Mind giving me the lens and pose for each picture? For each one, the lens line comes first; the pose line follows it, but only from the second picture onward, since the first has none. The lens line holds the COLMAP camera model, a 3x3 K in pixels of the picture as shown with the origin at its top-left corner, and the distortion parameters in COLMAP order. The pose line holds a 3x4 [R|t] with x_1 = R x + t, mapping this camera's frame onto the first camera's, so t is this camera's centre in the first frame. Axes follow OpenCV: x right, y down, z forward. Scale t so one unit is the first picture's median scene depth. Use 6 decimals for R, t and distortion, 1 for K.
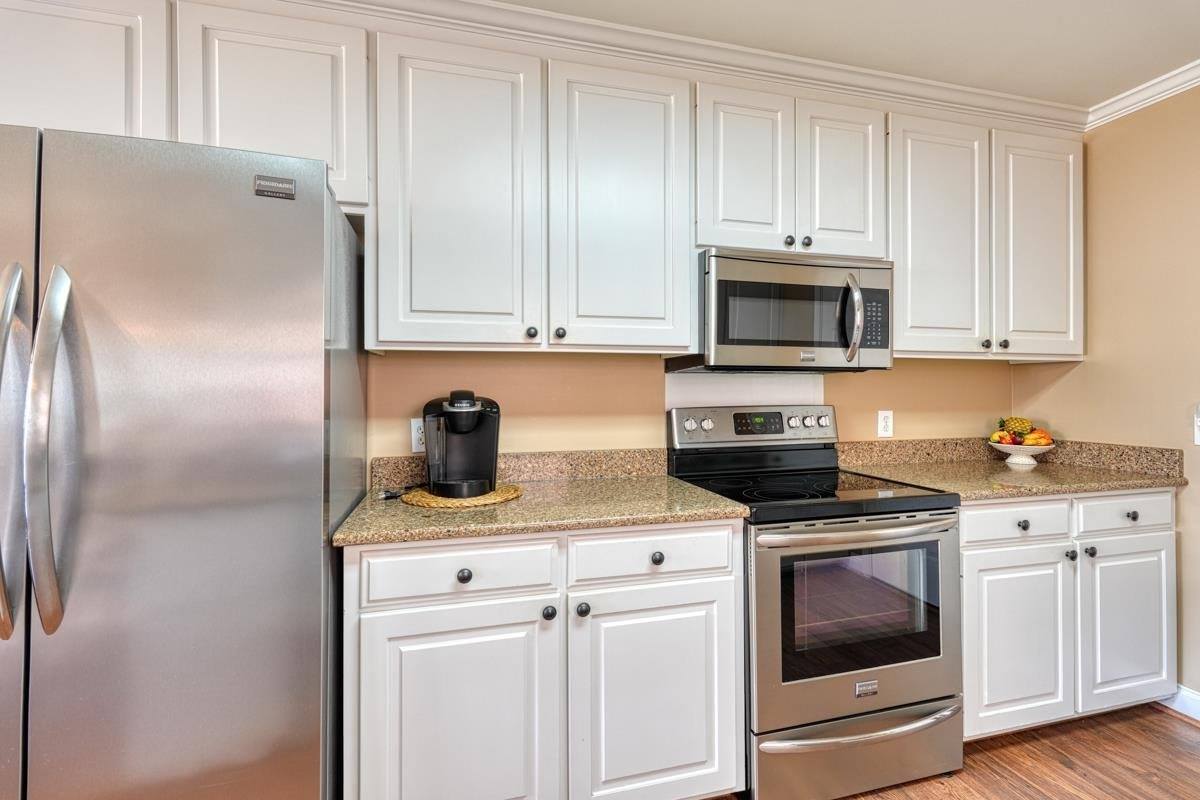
lens RADIAL K [[529.5, 0, 603.2], [0, 529.5, 383.8], [0, 0, 1]] dist [0.002544, 0.000288]
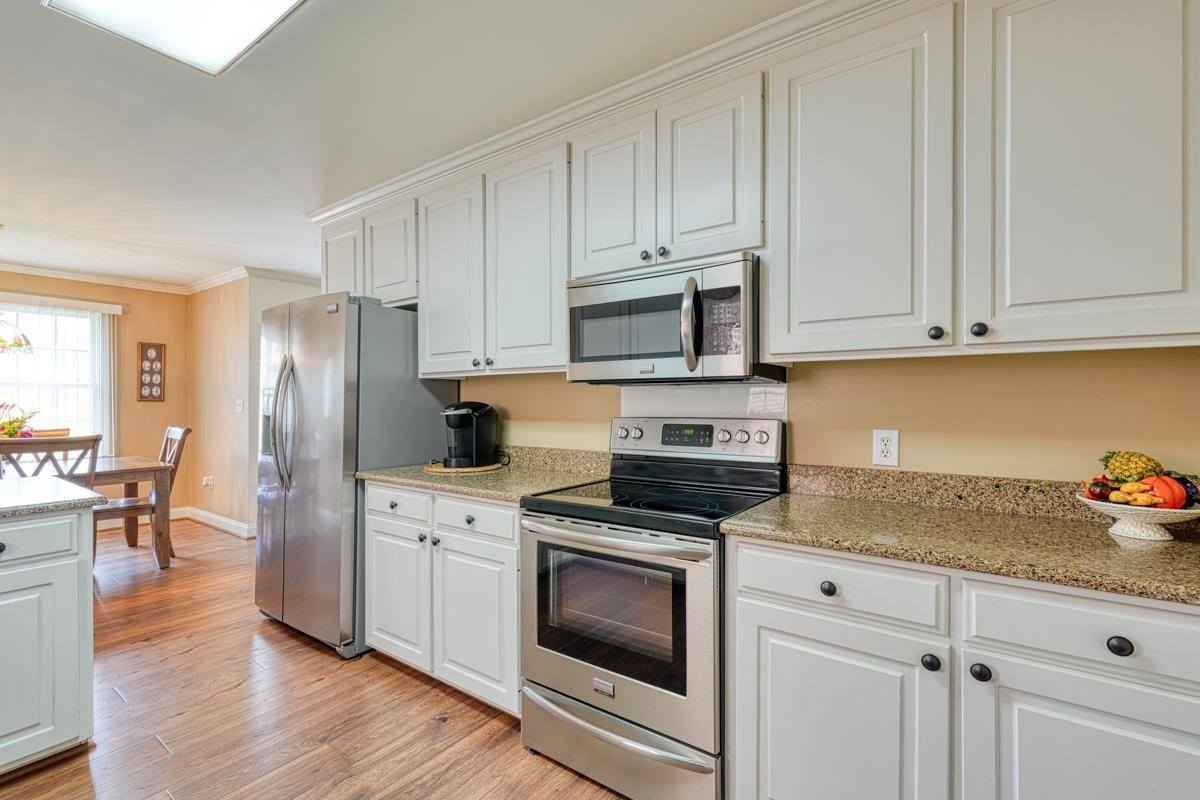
lens RADIAL K [[529.5, 0, 610.5], [0, 529.5, 400.1], [0, 0, 1]] dist [0.002544, 0.000288]
pose [[0.641004, 0.000477, -0.767538, 1.008215], [0.009269, 0.999922, 0.008363, -0.000327], [0.767482, -0.012475, 0.640949, 0.268275]]
